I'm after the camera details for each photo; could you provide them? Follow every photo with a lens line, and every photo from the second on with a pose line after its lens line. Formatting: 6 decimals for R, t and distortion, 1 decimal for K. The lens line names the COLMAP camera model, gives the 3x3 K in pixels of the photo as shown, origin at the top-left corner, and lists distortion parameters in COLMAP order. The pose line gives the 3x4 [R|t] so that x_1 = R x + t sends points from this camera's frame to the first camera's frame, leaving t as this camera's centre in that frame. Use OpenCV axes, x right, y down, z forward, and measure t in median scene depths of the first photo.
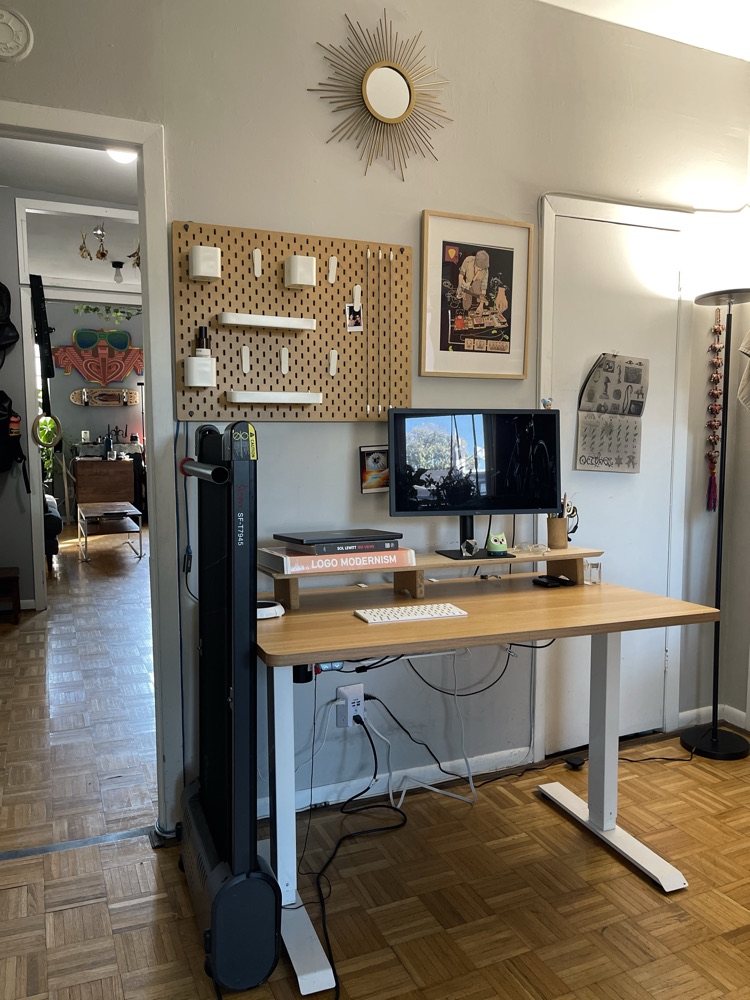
lens RADIAL K [[763.2, 0, 371.5], [0, 763.2, 502.5], [0, 0, 1]] dist [0.047766, -0.051834]
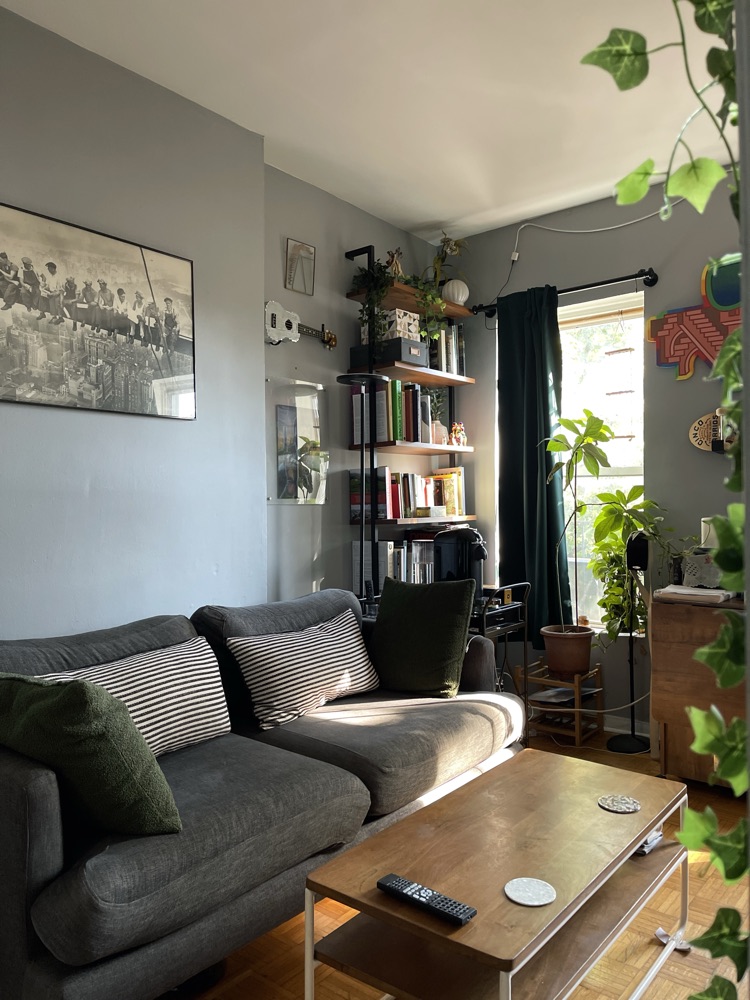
lens RADIAL K [[763.2, 0, 372.4], [0, 763.2, 502.3], [0, 0, 1]] dist [0.047766, -0.051834]
pose [[0.465042, -0.003305, -0.885283, -0.113590], [-0.085170, 0.995187, -0.048455, -0.067634], [0.881182, 0.097934, 0.462522, 0.672121]]
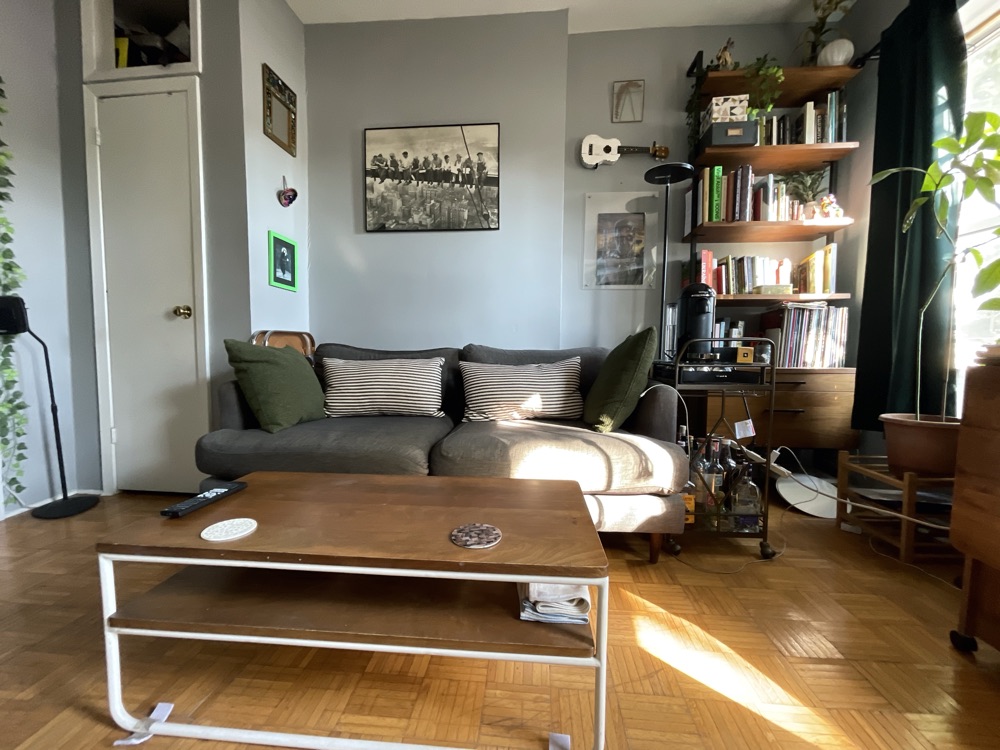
lens RADIAL K [[404.4, 0, 500.8], [0, 404.4, 375.0], [0, 0, 1]] dist [-0.001364, 0.000732]
pose [[-0.481318, 0.045878, -0.875344, -0.199575], [-0.101386, 0.989013, 0.107584, -0.045857], [0.870663, 0.140530, -0.471379, 0.889495]]
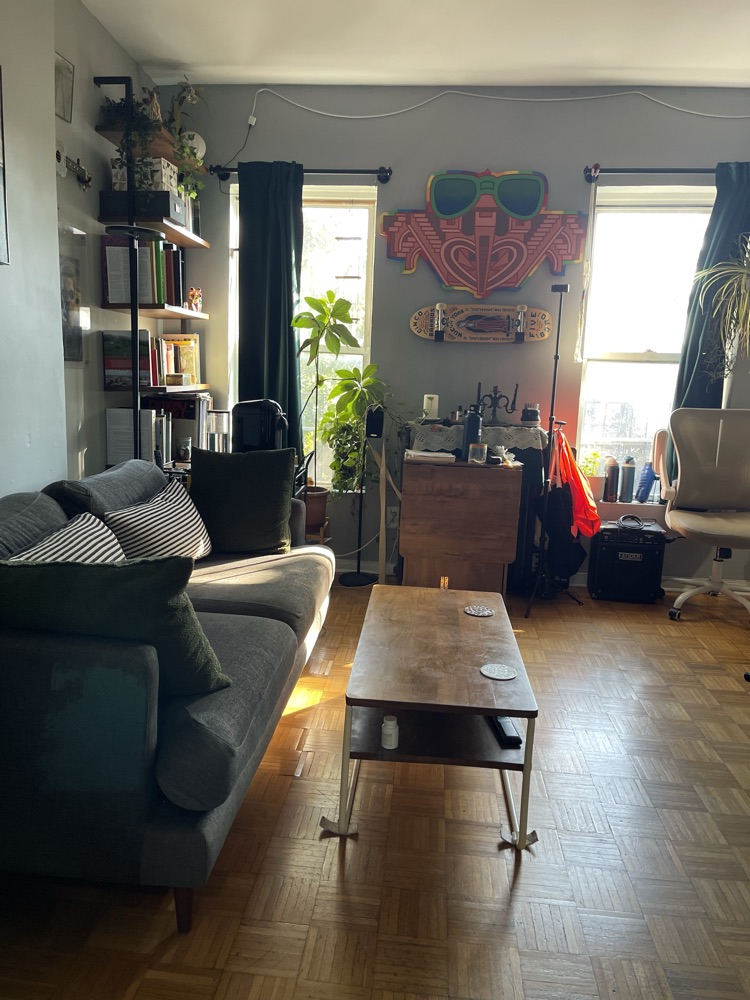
lens RADIAL K [[763.2, 0, 384.2], [0, 763.2, 508.0], [0, 0, 1]] dist [0.047766, -0.051834]
pose [[0.886808, 0.115981, -0.447349, -0.180018], [-0.088498, 0.992701, 0.081937, -0.059597], [0.453586, -0.033073, 0.890599, 0.564922]]
